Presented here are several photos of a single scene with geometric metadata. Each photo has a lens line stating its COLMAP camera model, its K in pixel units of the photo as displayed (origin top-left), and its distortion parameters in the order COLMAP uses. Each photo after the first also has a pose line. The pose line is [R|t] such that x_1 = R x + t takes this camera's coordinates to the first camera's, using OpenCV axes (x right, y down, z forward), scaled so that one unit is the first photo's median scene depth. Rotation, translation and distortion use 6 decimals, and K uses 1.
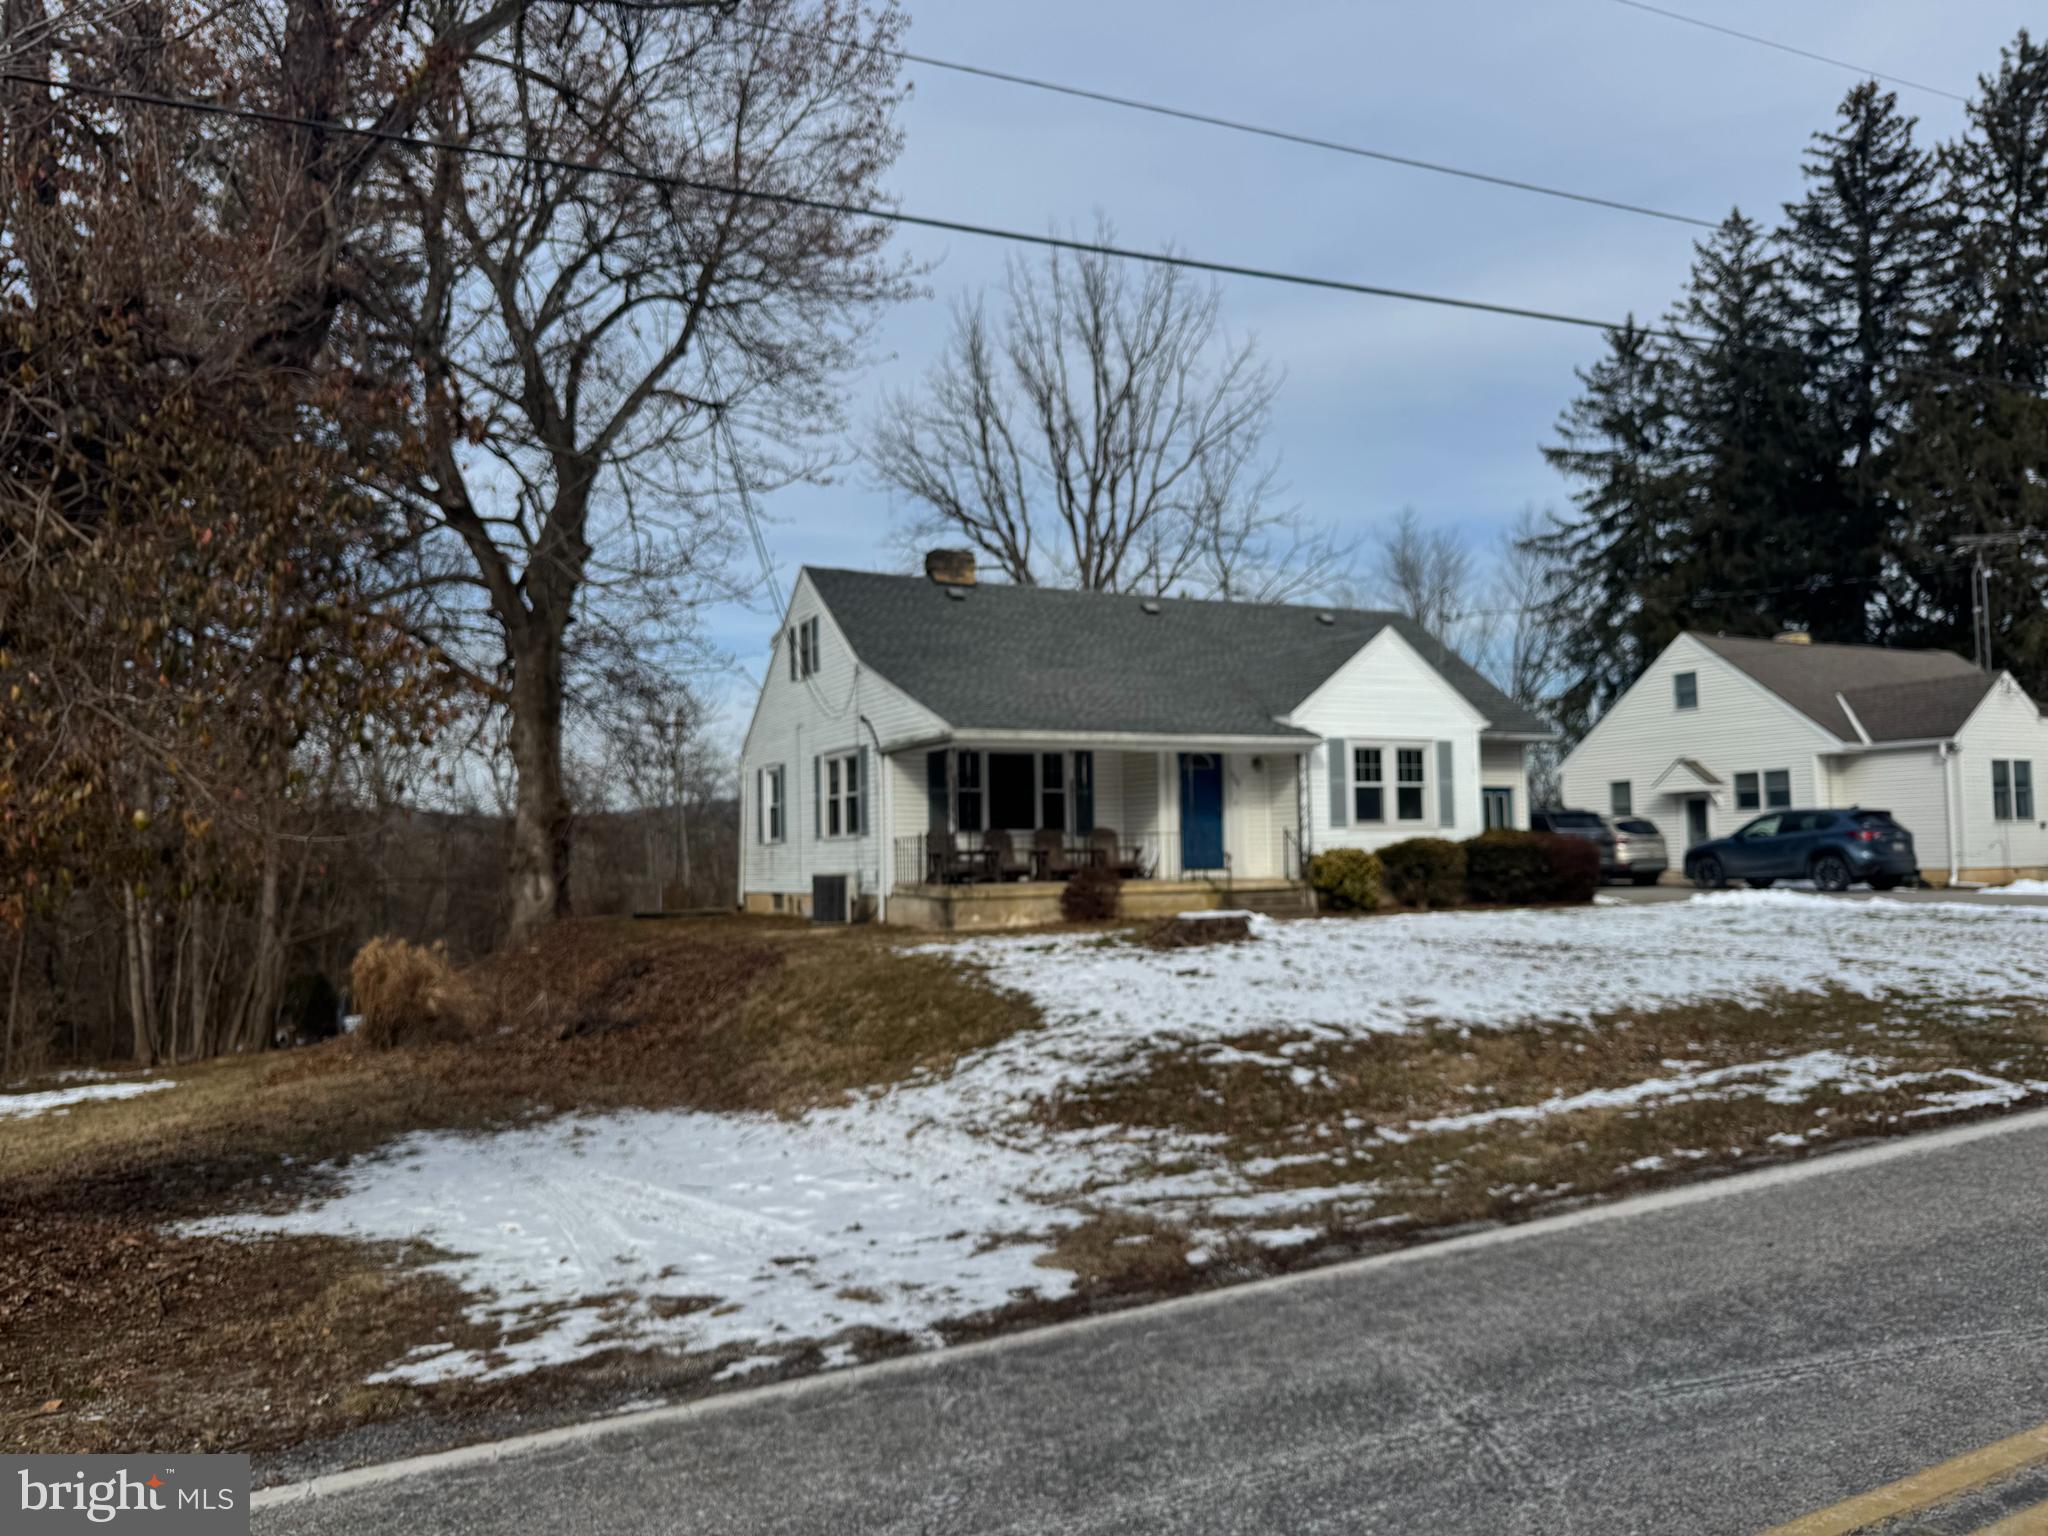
lens RADIAL K [[1451.6, 0, 1011.8], [0, 1451.6, 760.5], [0, 0, 1]] dist [0.010525, -0.008587]
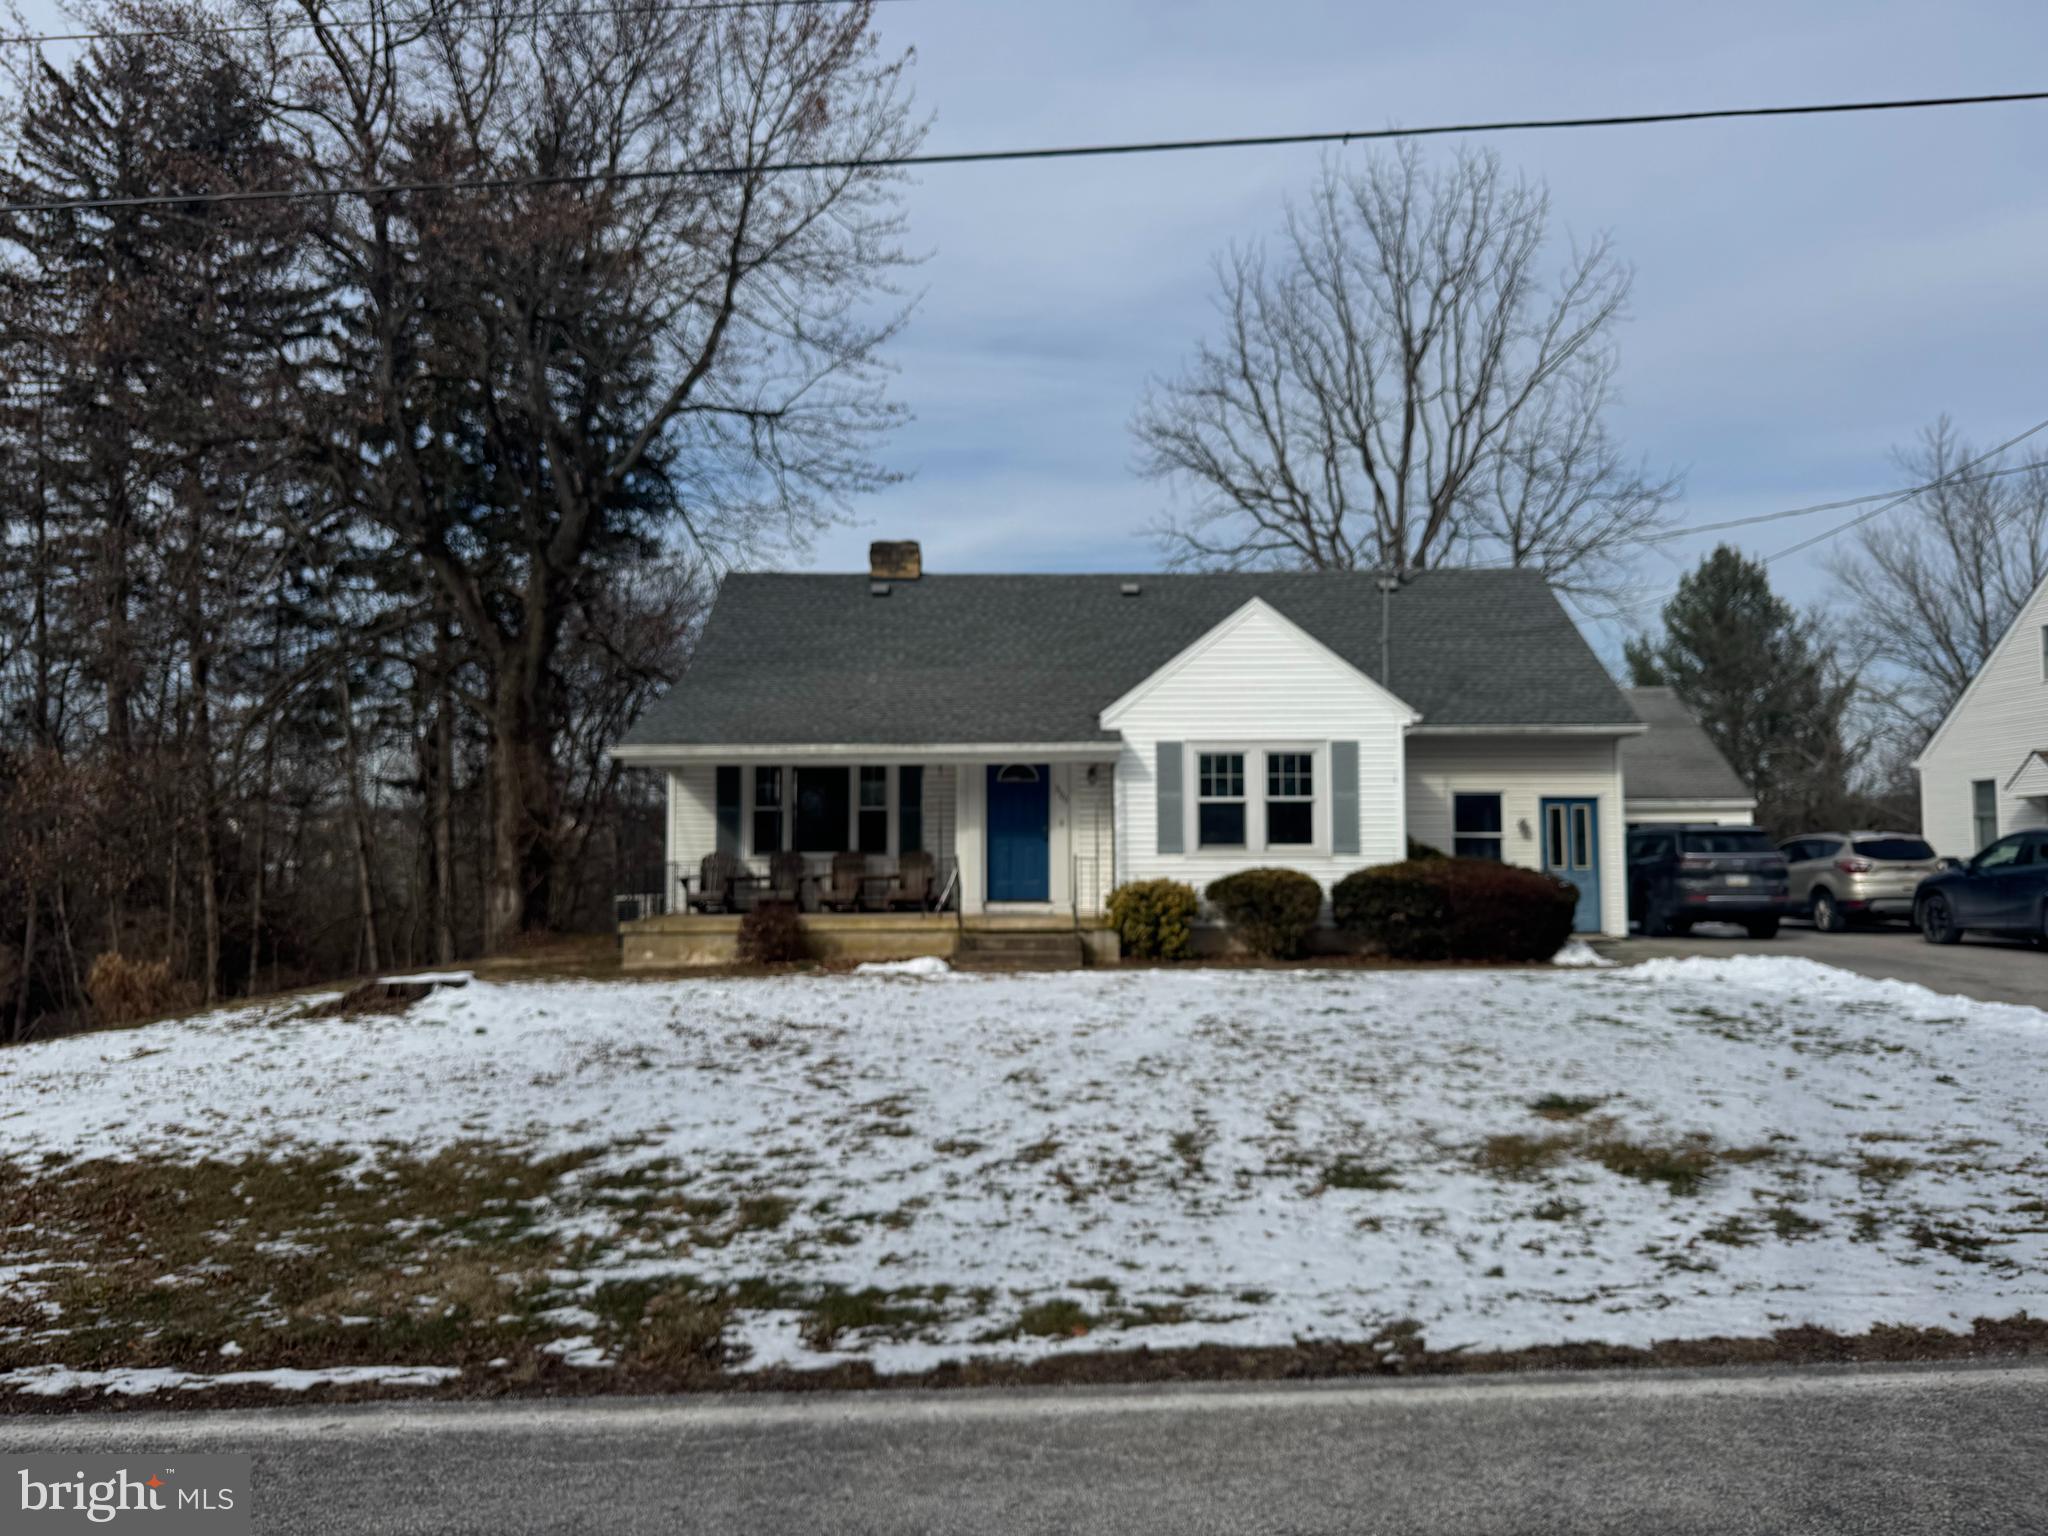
lens RADIAL K [[1451.6, 0, 1024.3], [0, 1451.6, 778.6], [0, 0, 1]] dist [0.010525, -0.008587]
pose [[0.893121, -0.010107, -0.449702, 0.505374], [0.018139, 0.999744, 0.013555, -0.007475], [0.449450, -0.020264, 0.893076, 0.255672]]
